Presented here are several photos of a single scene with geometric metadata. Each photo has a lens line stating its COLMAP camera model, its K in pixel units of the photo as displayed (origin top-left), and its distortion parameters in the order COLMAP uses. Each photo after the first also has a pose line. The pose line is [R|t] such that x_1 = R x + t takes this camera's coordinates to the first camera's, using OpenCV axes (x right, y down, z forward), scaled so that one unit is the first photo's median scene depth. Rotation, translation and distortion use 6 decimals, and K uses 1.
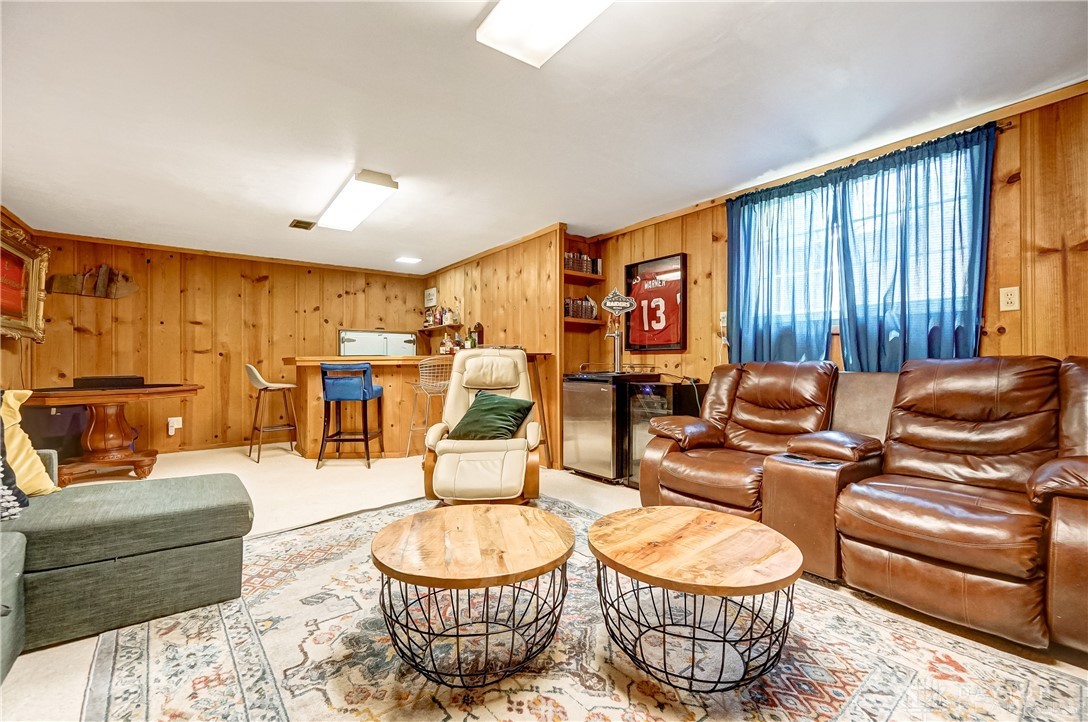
lens RADIAL K [[468.9, 0, 537.8], [0, 468.9, 362.3], [0, 0, 1]] dist [-0.001876, -0.000006]
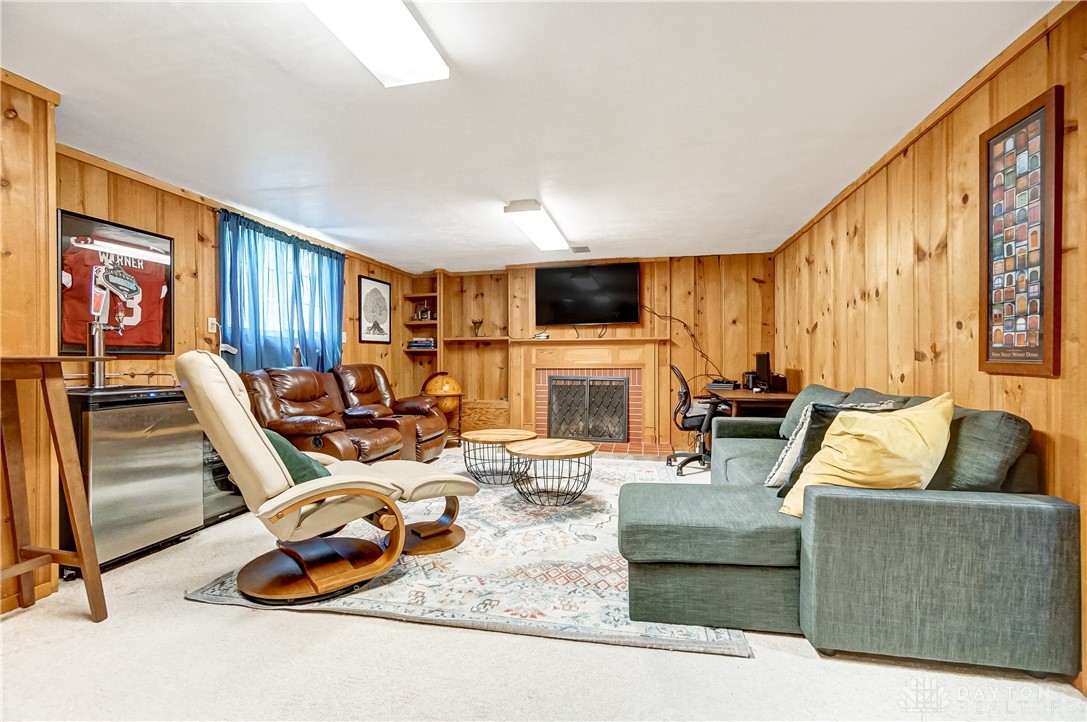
lens RADIAL K [[468.5, 0, 537.3], [0, 468.5, 362.3], [0, 0, 1]] dist [-0.001876, -0.000006]
pose [[-0.656432, -0.006300, 0.754359, -0.823928], [-0.002658, 0.999978, 0.006038, -0.022206], [-0.754381, 0.001958, -0.656434, 1.166812]]
